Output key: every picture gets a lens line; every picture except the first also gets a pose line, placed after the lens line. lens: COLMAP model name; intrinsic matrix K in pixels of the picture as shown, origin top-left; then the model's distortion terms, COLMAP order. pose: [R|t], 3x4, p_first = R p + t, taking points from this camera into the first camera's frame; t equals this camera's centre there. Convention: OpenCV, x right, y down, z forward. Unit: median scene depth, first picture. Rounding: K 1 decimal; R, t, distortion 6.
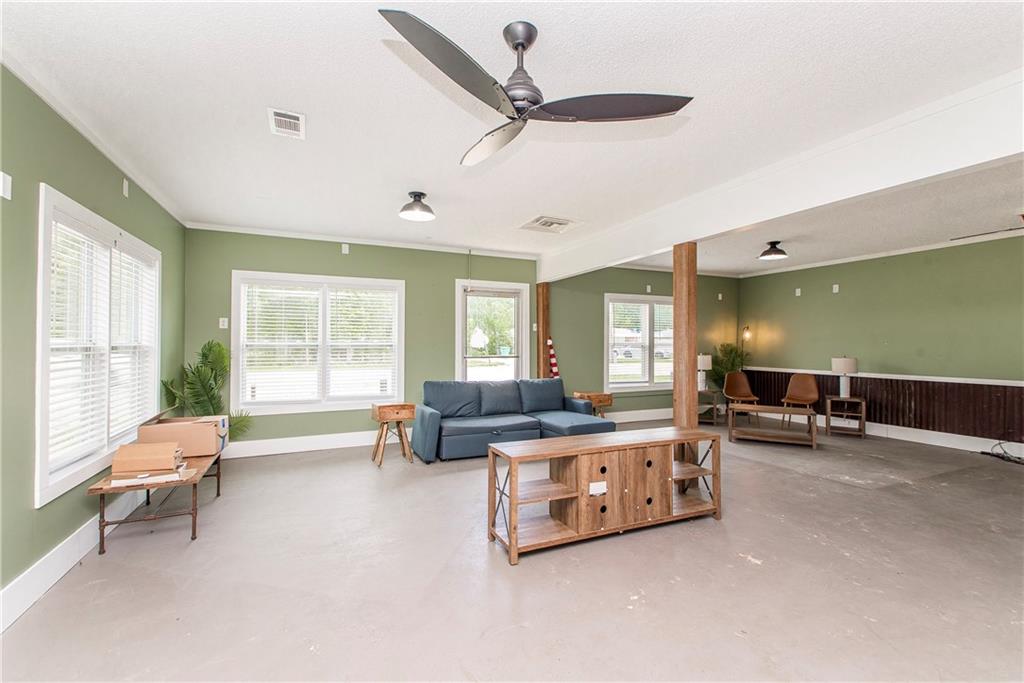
lens RADIAL K [[448.0, 0, 511.7], [0, 448.0, 342.9], [0, 0, 1]] dist [0.011884, -0.002995]
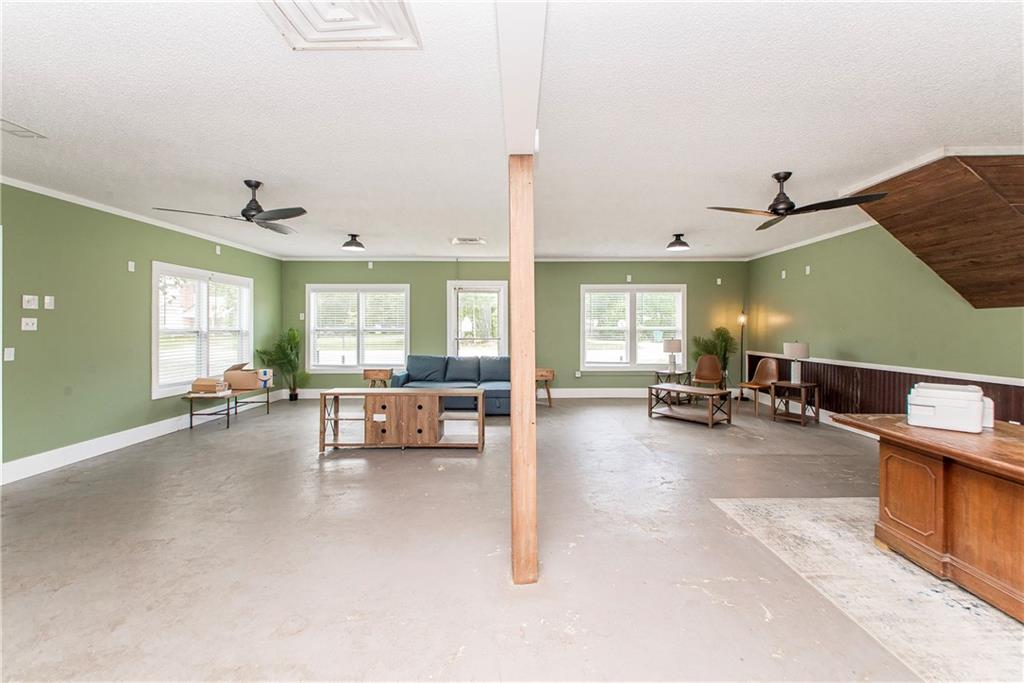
lens RADIAL K [[448.0, 0, 538.1], [0, 448.0, 326.4], [0, 0, 1]] dist [0.011884, -0.002995]
pose [[0.912439, -0.003411, -0.409198, 0.715716], [0.003536, 0.999994, -0.000451, -0.002968], [0.409197, -0.001035, 0.912446, -0.130919]]
